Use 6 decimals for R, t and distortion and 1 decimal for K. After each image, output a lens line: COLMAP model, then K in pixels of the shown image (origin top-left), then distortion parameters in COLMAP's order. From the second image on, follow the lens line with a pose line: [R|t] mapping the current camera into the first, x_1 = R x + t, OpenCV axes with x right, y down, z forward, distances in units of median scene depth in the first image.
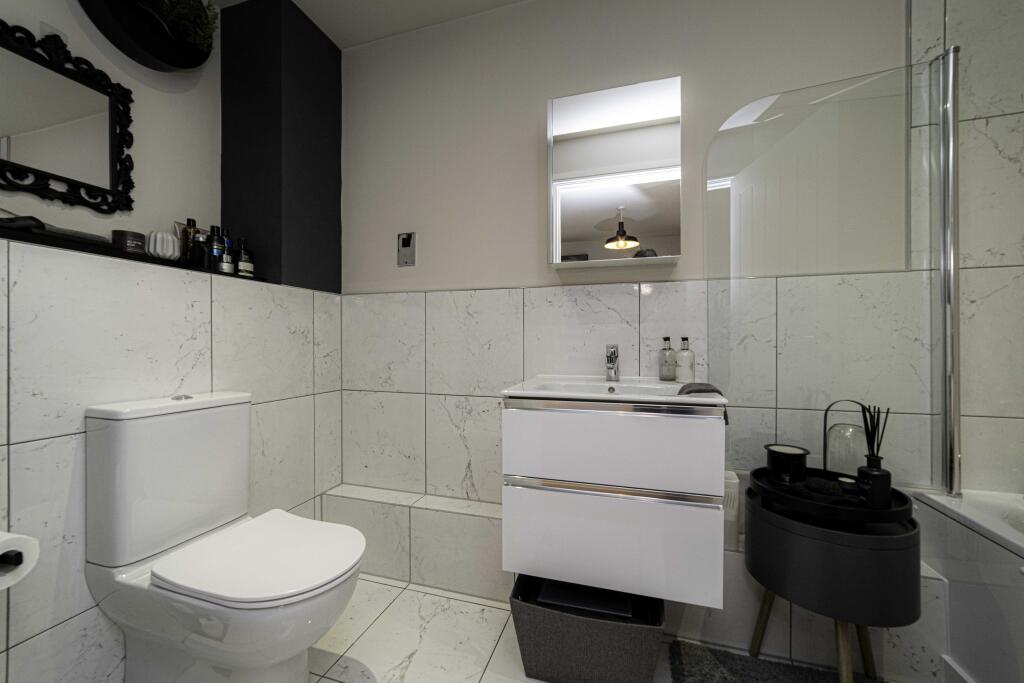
lens RADIAL K [[420.0, 0, 490.5], [0, 420.0, 343.4], [0, 0, 1]] dist [-0.000987, 0.001865]
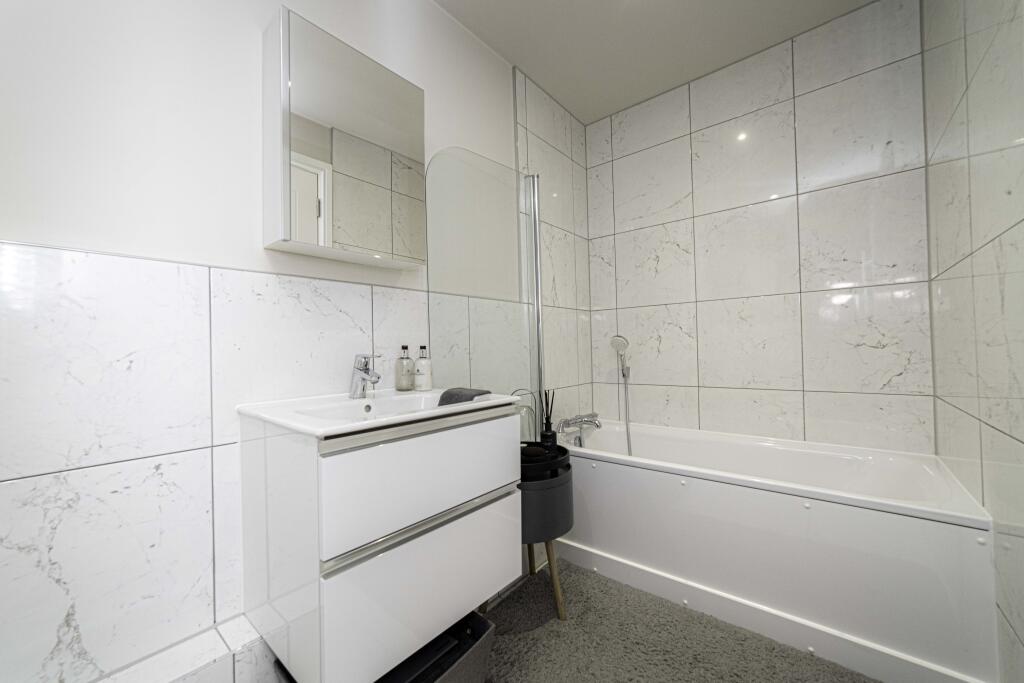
lens RADIAL K [[420.0, 0, 512.9], [0, 420.0, 341.8], [0, 0, 1]] dist [-0.000987, 0.001865]
pose [[0.322733, 0.007308, 0.946462, -0.413456], [0.018193, 0.999738, -0.013923, -0.006172], [-0.946315, 0.021712, 0.322515, 0.445732]]
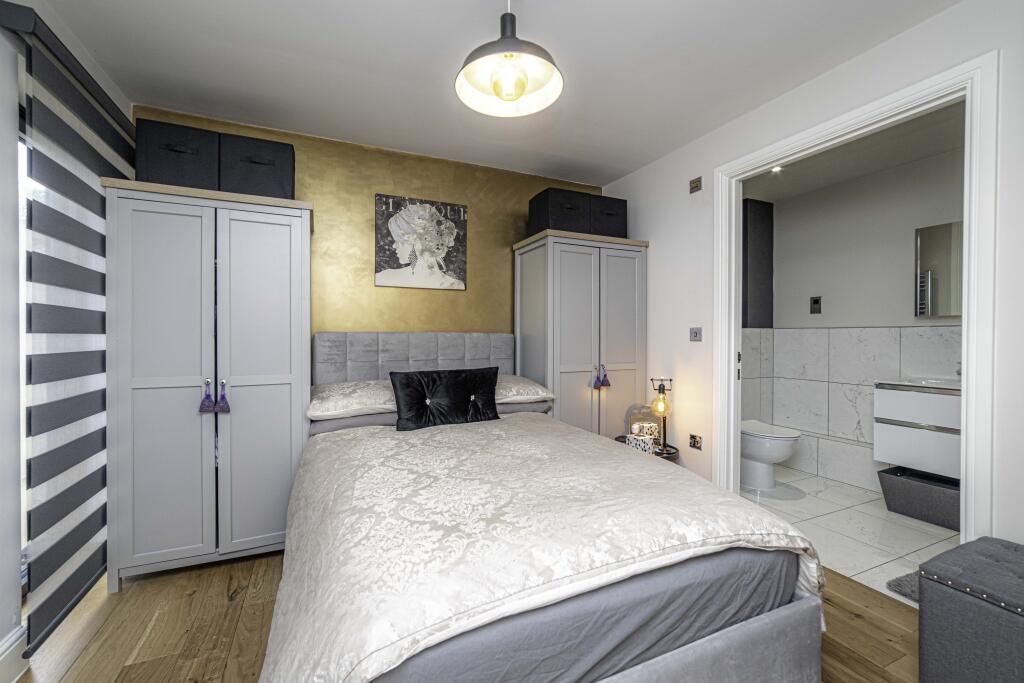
lens RADIAL K [[420.0, 0, 476.8], [0, 420.0, 333.7], [0, 0, 1]] dist [-0.000987, 0.001865]
pose [[0.668333, 0.004272, -0.743850, 0.241925], [-0.014489, 0.999869, -0.007276, -0.076500], [0.743721, 0.015641, 0.668307, -1.809927]]
